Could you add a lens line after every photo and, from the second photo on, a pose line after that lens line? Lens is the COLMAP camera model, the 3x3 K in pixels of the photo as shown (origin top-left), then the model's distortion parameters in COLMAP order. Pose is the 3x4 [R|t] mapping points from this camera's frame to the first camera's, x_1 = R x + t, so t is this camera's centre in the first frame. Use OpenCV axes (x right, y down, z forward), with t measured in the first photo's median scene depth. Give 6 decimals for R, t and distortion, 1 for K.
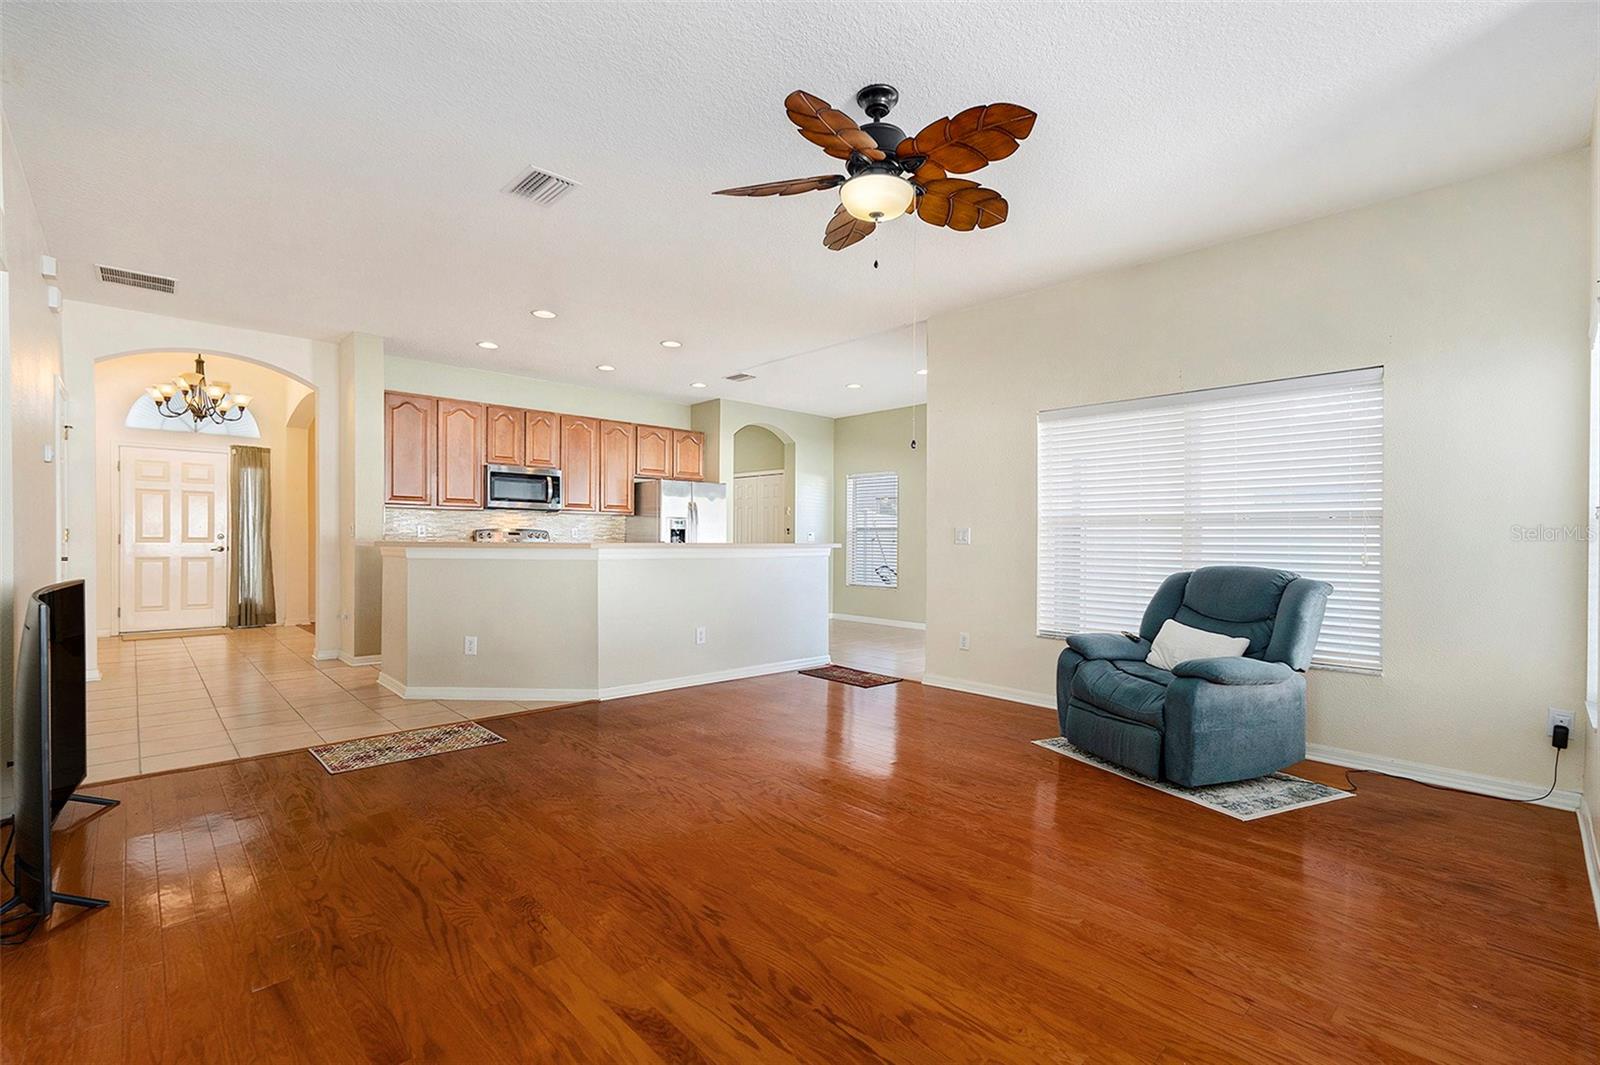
lens RADIAL K [[703.7, 0, 799.5], [0, 703.7, 537.3], [0, 0, 1]] dist [0.000797, 0.000222]
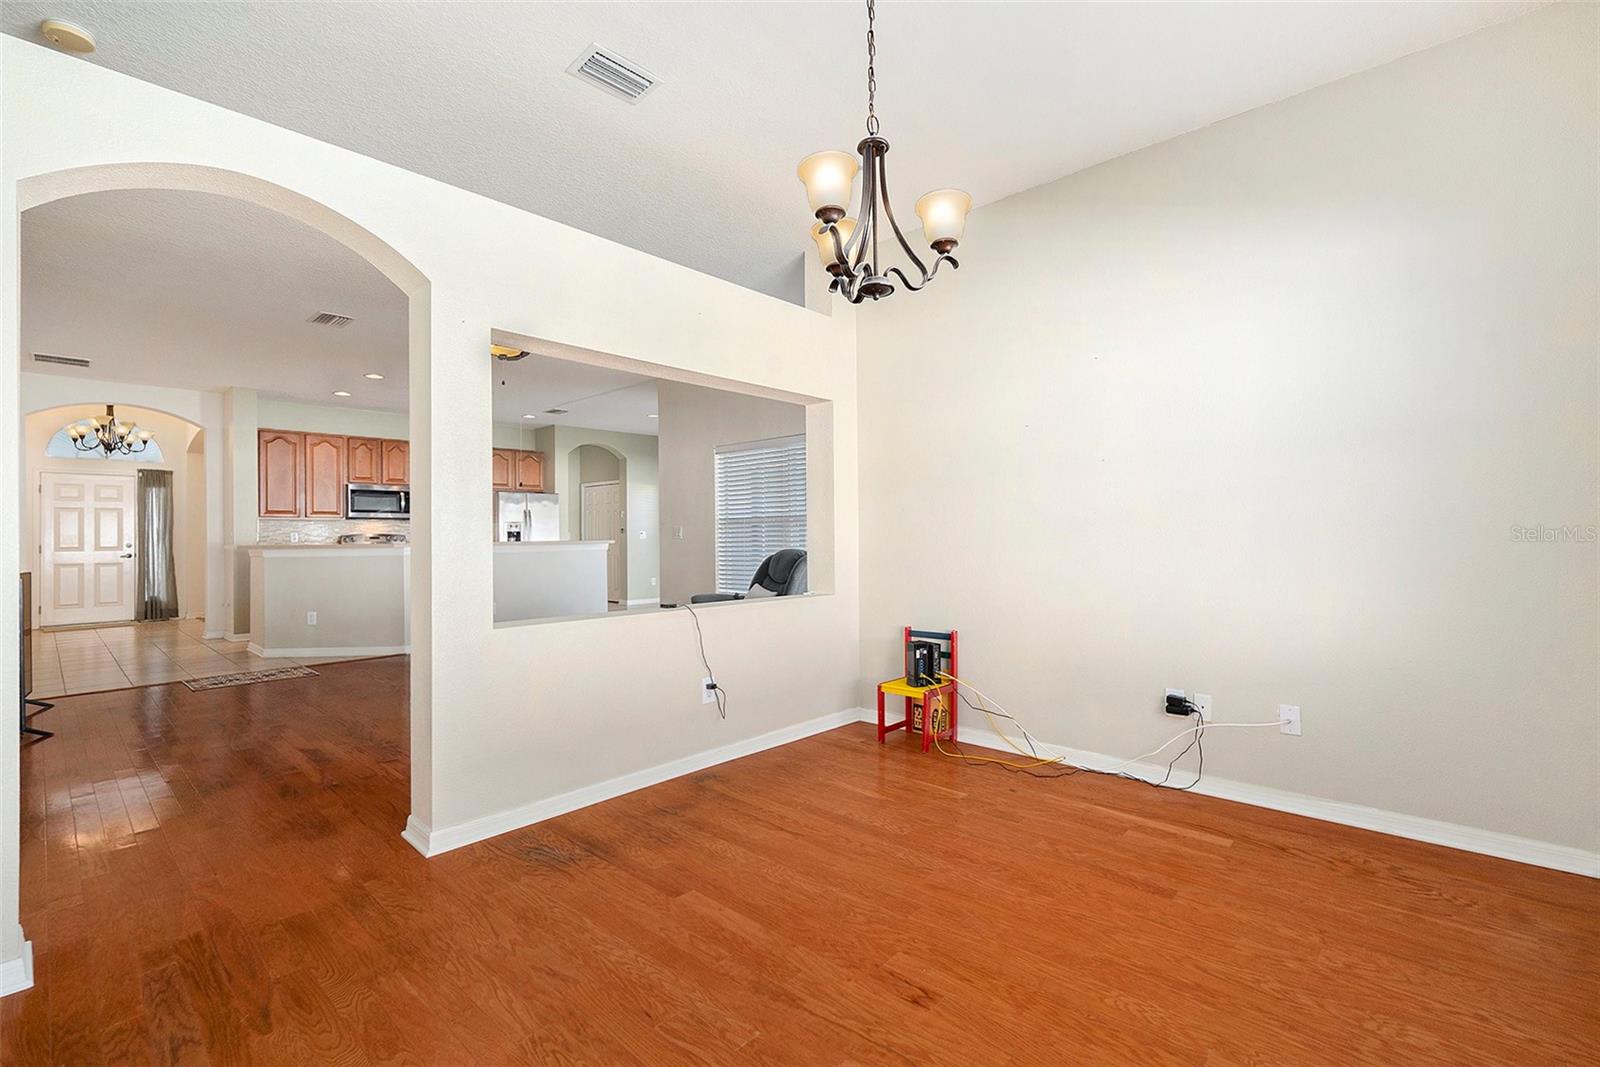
lens RADIAL K [[706.7, 0, 796.9], [0, 706.7, 522.0], [0, 0, 1]] dist [-0.001266, 0.000228]
pose [[0.997887, -0.019948, 0.061842, 0.282637], [0.021102, 0.999614, -0.018068, 0.005566], [-0.061458, 0.019335, 0.997922, -0.319101]]
